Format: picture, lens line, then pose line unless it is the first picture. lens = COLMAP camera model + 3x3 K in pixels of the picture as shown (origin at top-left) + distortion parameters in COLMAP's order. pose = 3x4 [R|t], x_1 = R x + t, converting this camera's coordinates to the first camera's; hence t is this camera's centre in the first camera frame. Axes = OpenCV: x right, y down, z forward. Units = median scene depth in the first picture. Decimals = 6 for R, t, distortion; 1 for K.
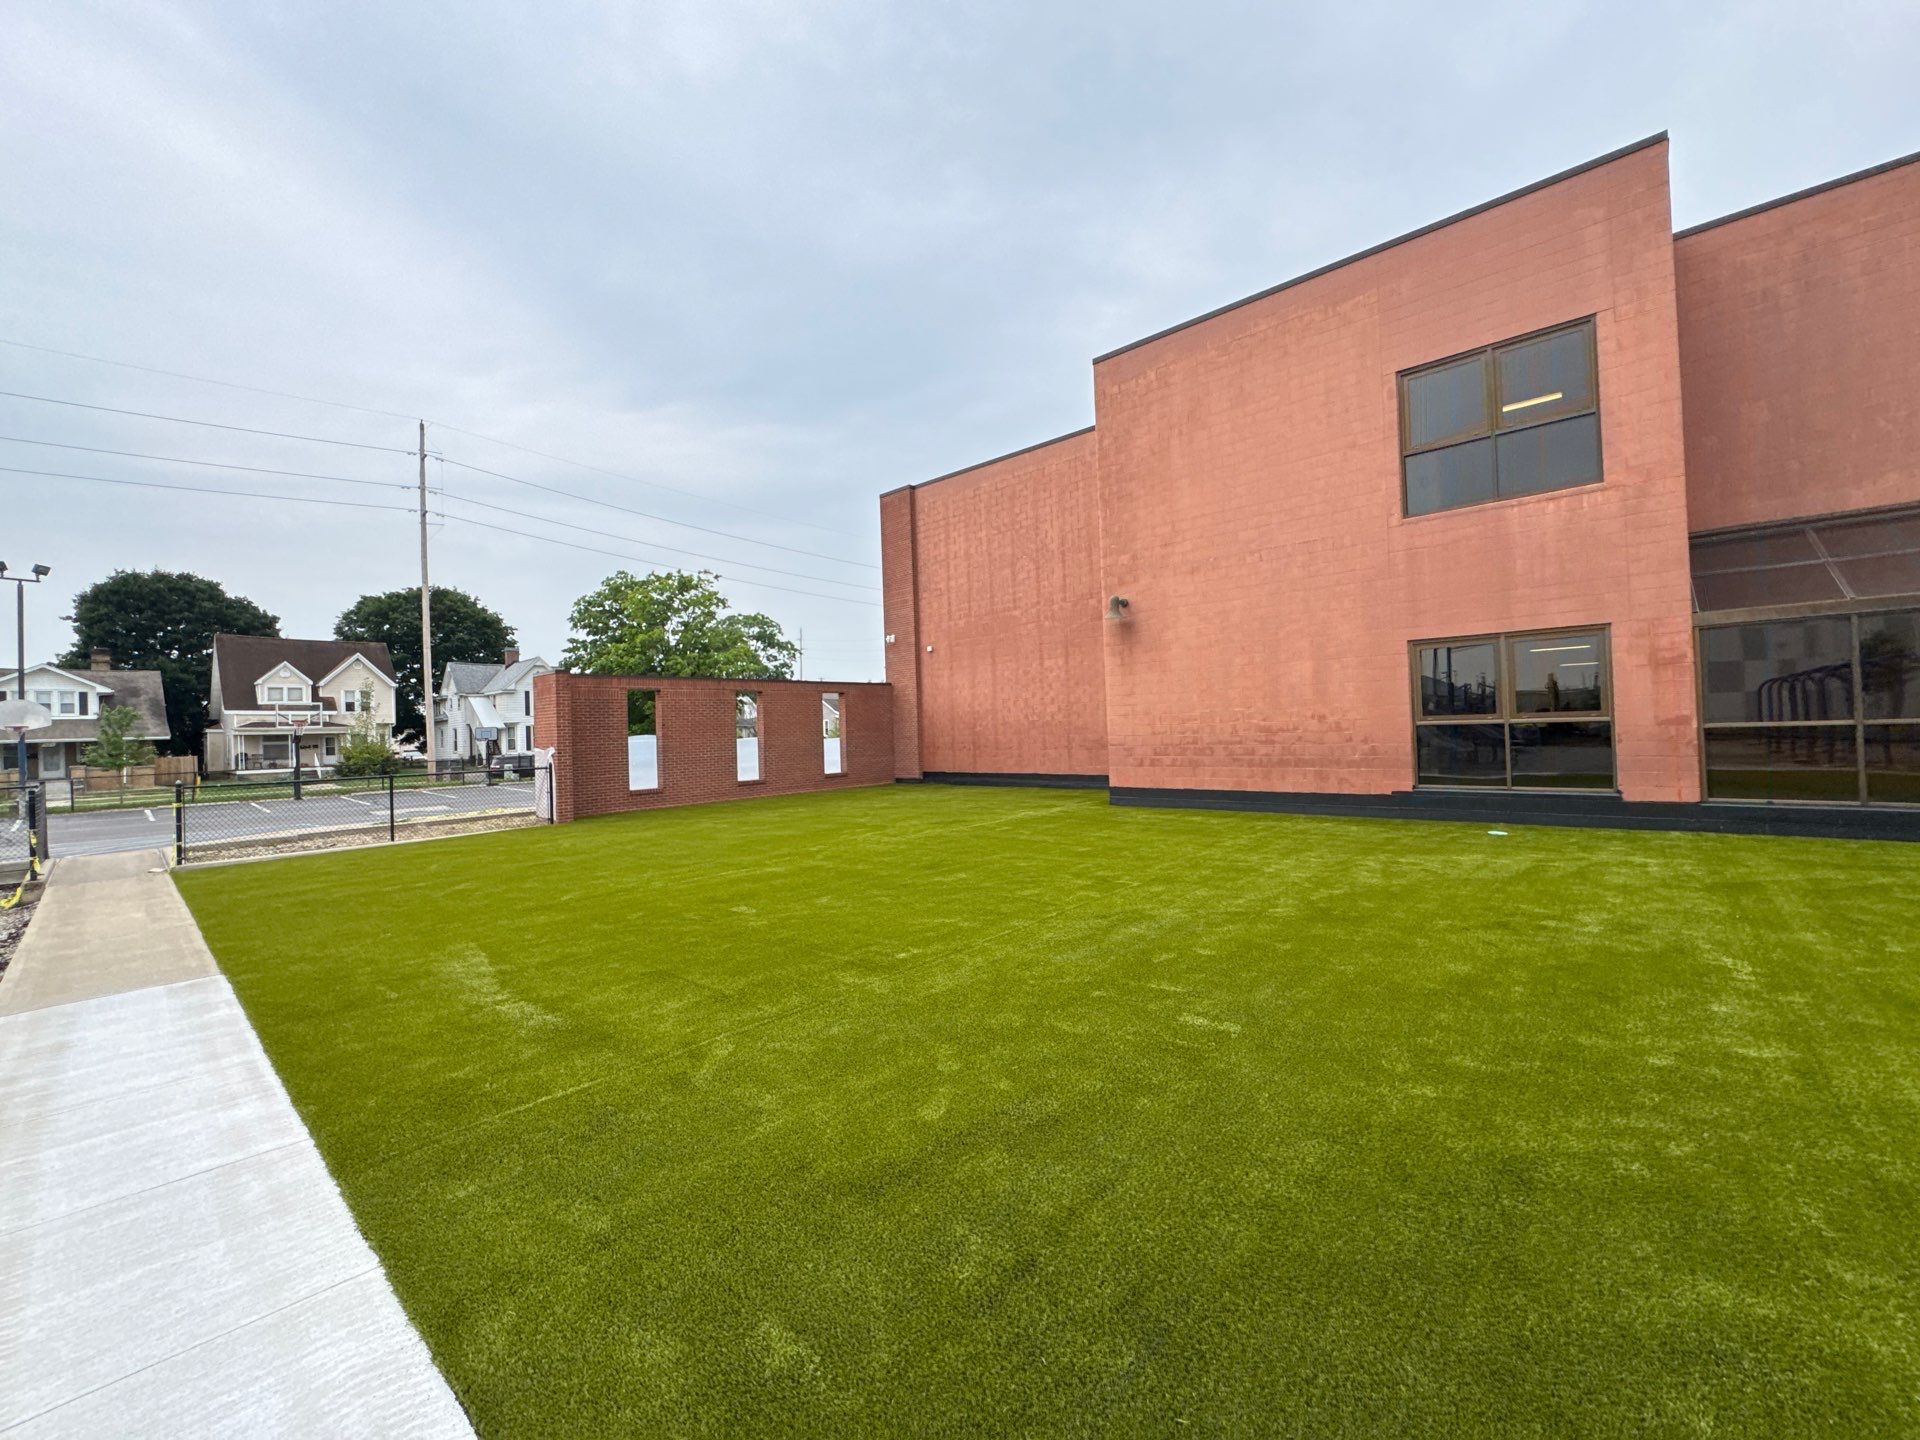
lens RADIAL K [[763.2, 0, 961.2], [0, 763.2, 710.8], [0, 0, 1]] dist [-0.000288, -0.000757]
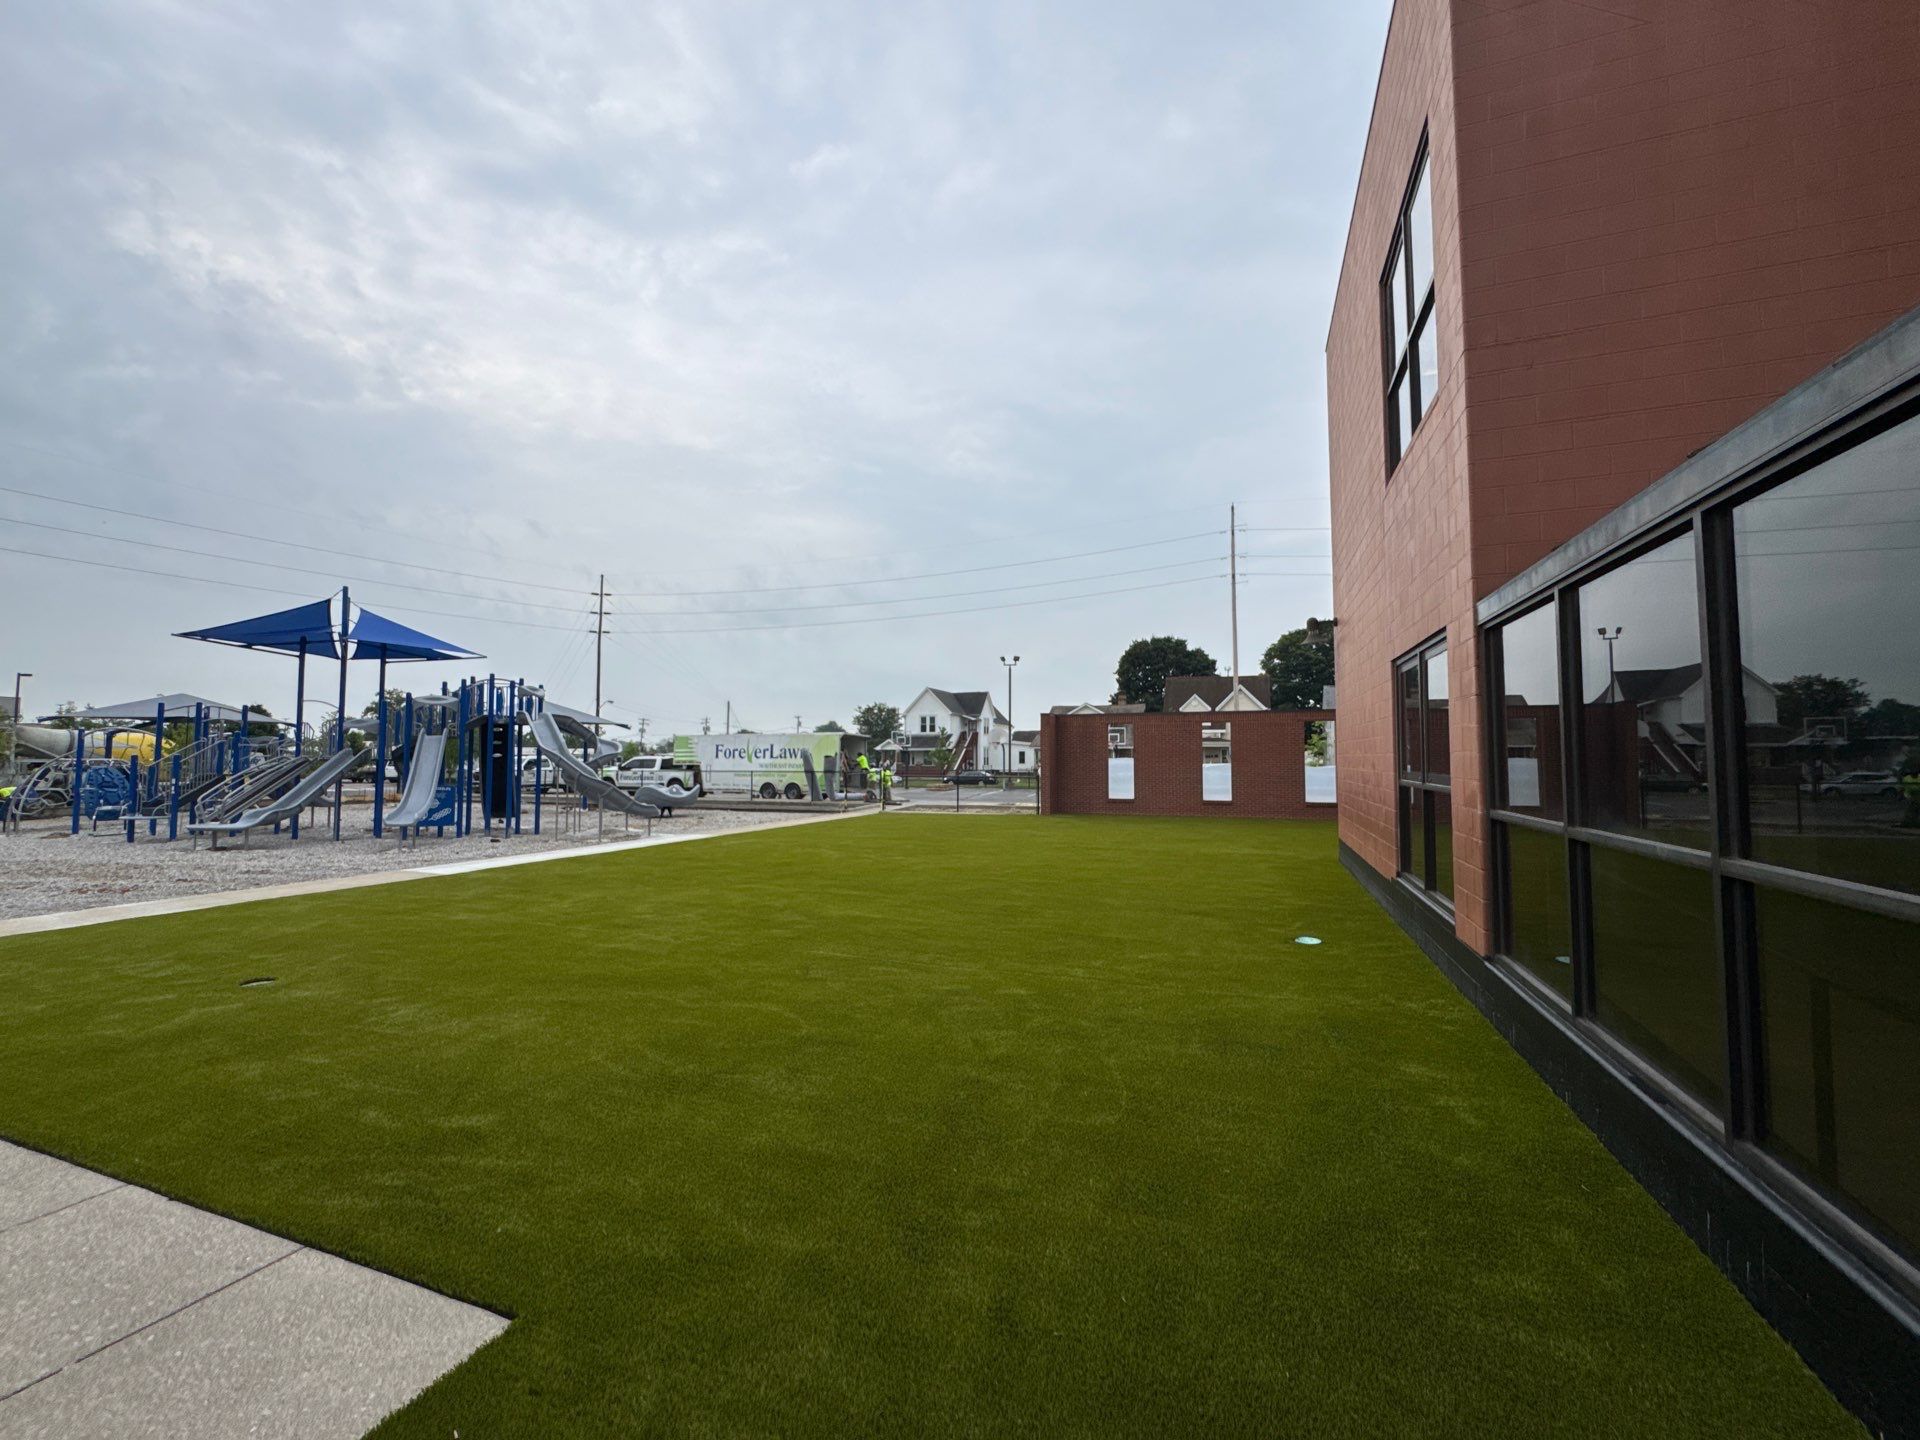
lens RADIAL K [[763.2, 0, 953.6], [0, 763.2, 721.1], [0, 0, 1]] dist [-0.000288, -0.000757]
pose [[0.355734, -0.008937, -0.934545, 0.860942], [0.006530, 0.999954, -0.007076, -0.029416], [0.934565, -0.003585, 0.355776, 0.304025]]
